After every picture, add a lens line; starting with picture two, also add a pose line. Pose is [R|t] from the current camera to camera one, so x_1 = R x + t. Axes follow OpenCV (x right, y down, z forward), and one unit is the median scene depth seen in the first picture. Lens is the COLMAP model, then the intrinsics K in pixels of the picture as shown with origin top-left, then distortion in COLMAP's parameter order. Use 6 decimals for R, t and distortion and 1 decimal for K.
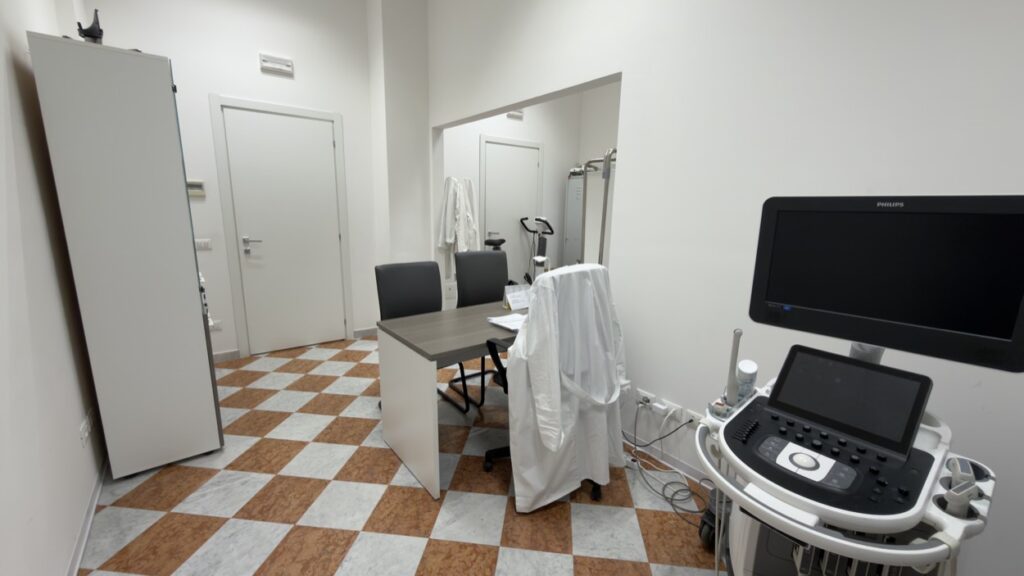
lens RADIAL K [[402.8, 0, 514.0], [0, 402.8, 290.8], [0, 0, 1]] dist [-0.014108, -0.000031]
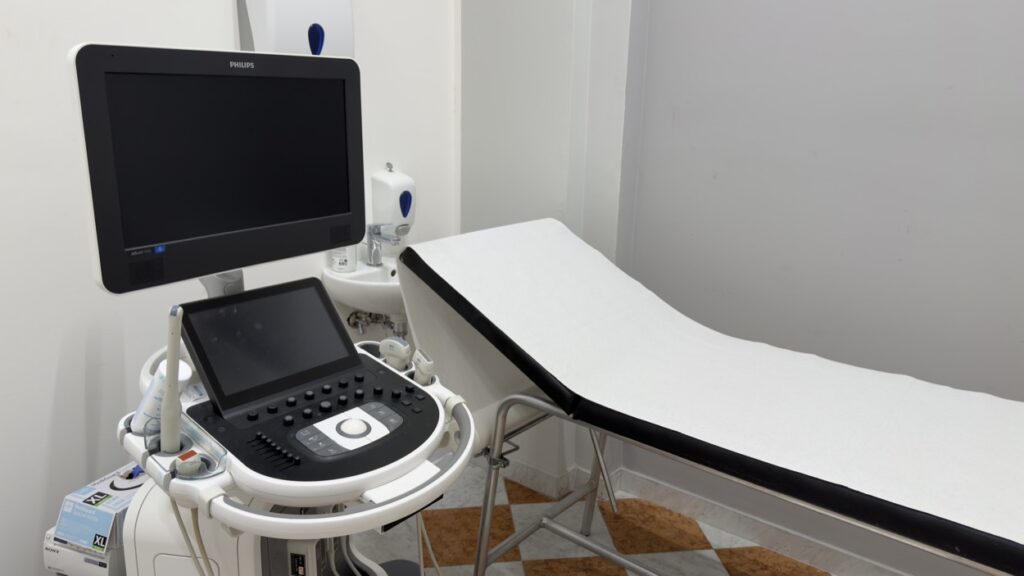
lens RADIAL K [[723.7, 0, 512.6], [0, 723.7, 280.0], [0, 0, 1]] dist [0.011235, -0.020085]
pose [[-0.190692, -0.251014, 0.949015, -0.468376], [0.199929, 0.936561, 0.287893, -0.131293], [-0.961075, 0.244634, -0.128409, 0.785444]]
